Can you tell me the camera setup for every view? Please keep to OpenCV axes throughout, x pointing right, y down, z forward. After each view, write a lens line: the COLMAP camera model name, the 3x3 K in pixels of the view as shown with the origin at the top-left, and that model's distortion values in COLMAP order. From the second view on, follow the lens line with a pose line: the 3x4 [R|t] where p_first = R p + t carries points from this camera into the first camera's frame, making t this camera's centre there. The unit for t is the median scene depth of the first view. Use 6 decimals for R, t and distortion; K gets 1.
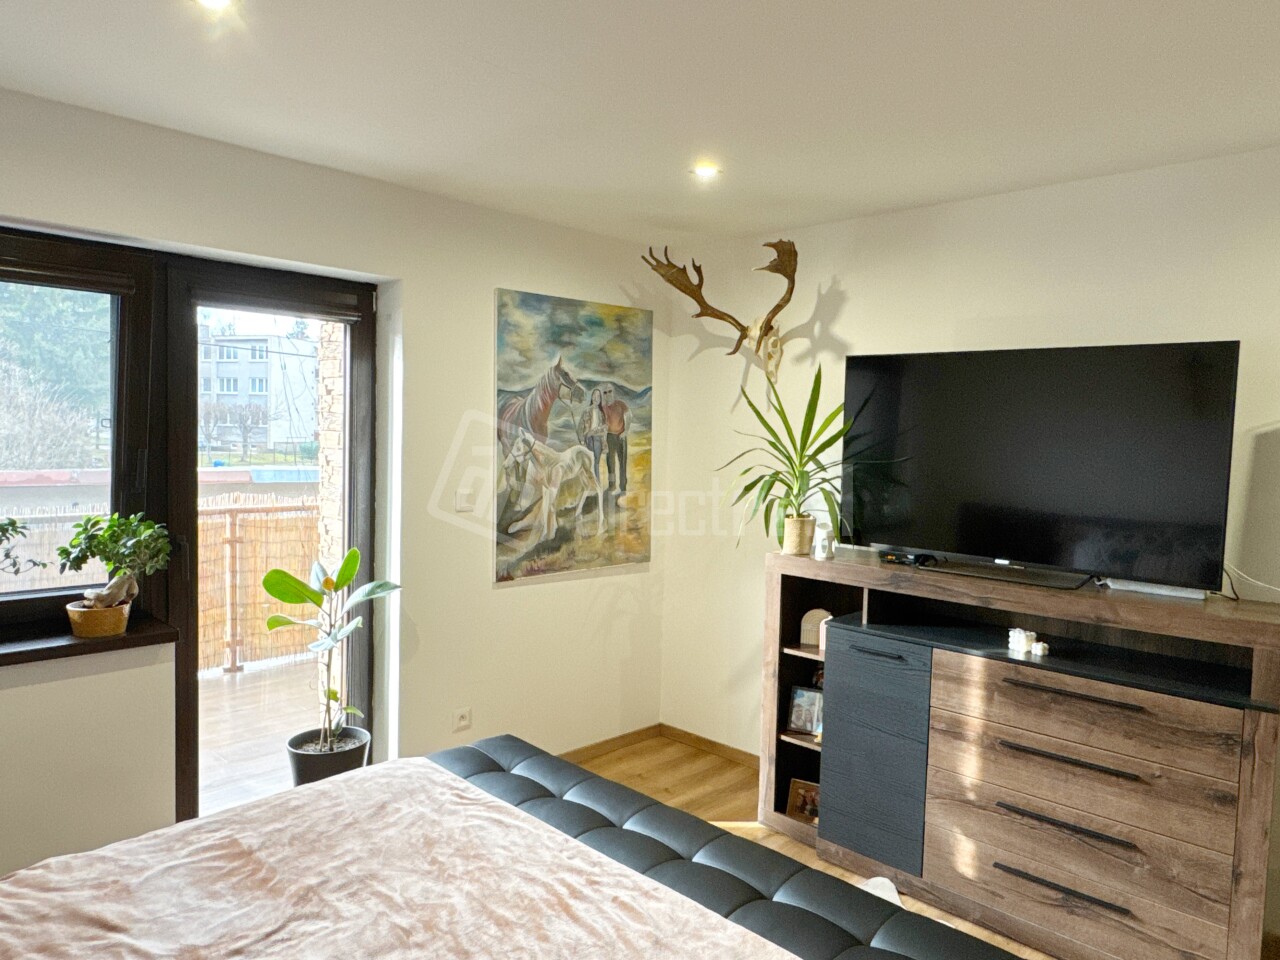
lens RADIAL K [[865.1, 0, 638.1], [0, 865.1, 480.0], [0, 0, 1]] dist [-0.012983, 0.006170]
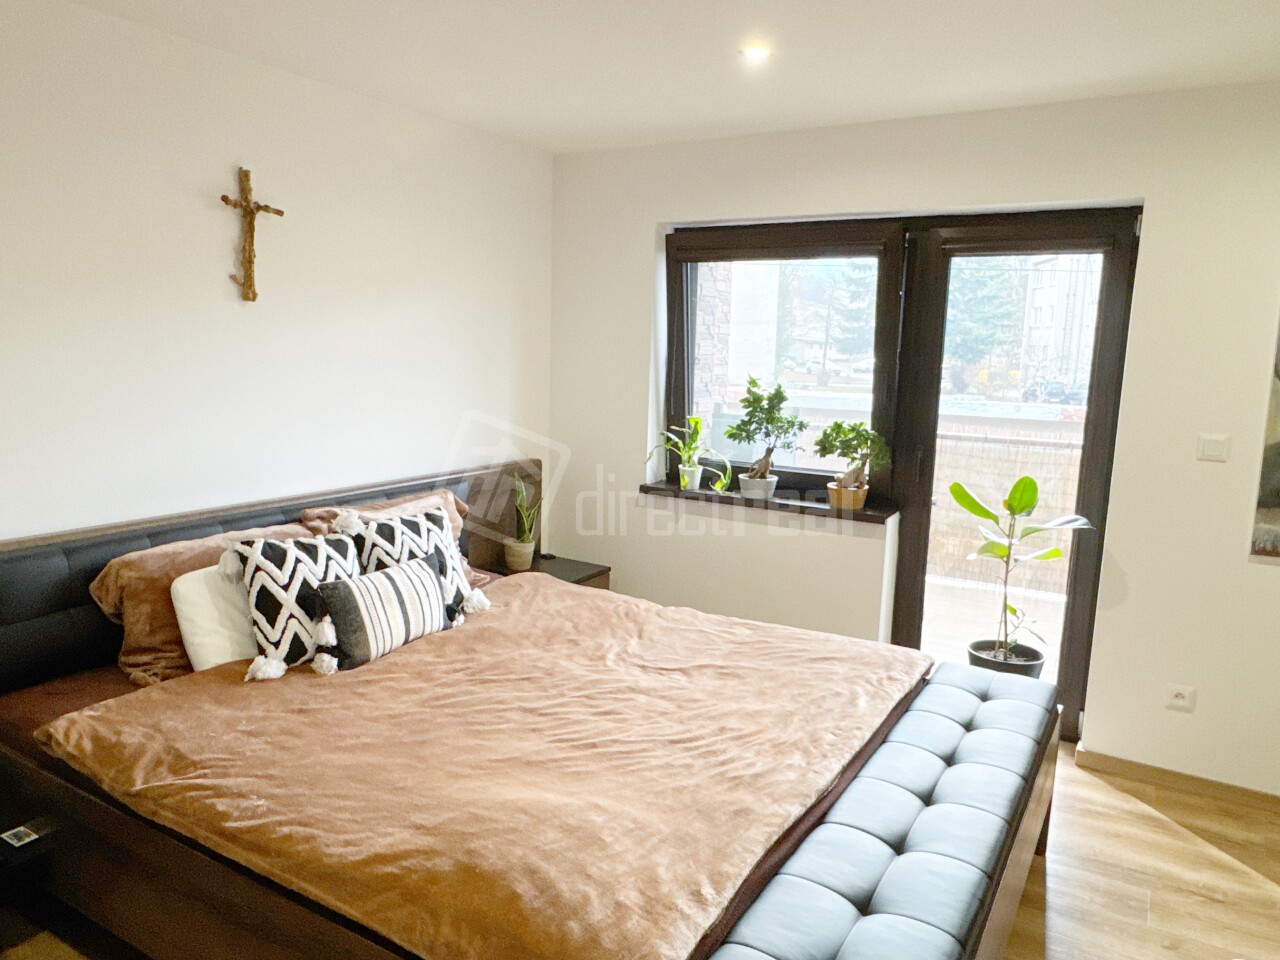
lens RADIAL K [[895.2, 0, 636.4], [0, 895.2, 473.9], [0, 0, 1]] dist [-0.009726, -0.002103]
pose [[0.231493, 0.121169, -0.965261, 0.688201], [-0.072062, 0.991623, 0.107195, -0.005723], [0.970164, 0.044744, 0.238286, 0.327665]]
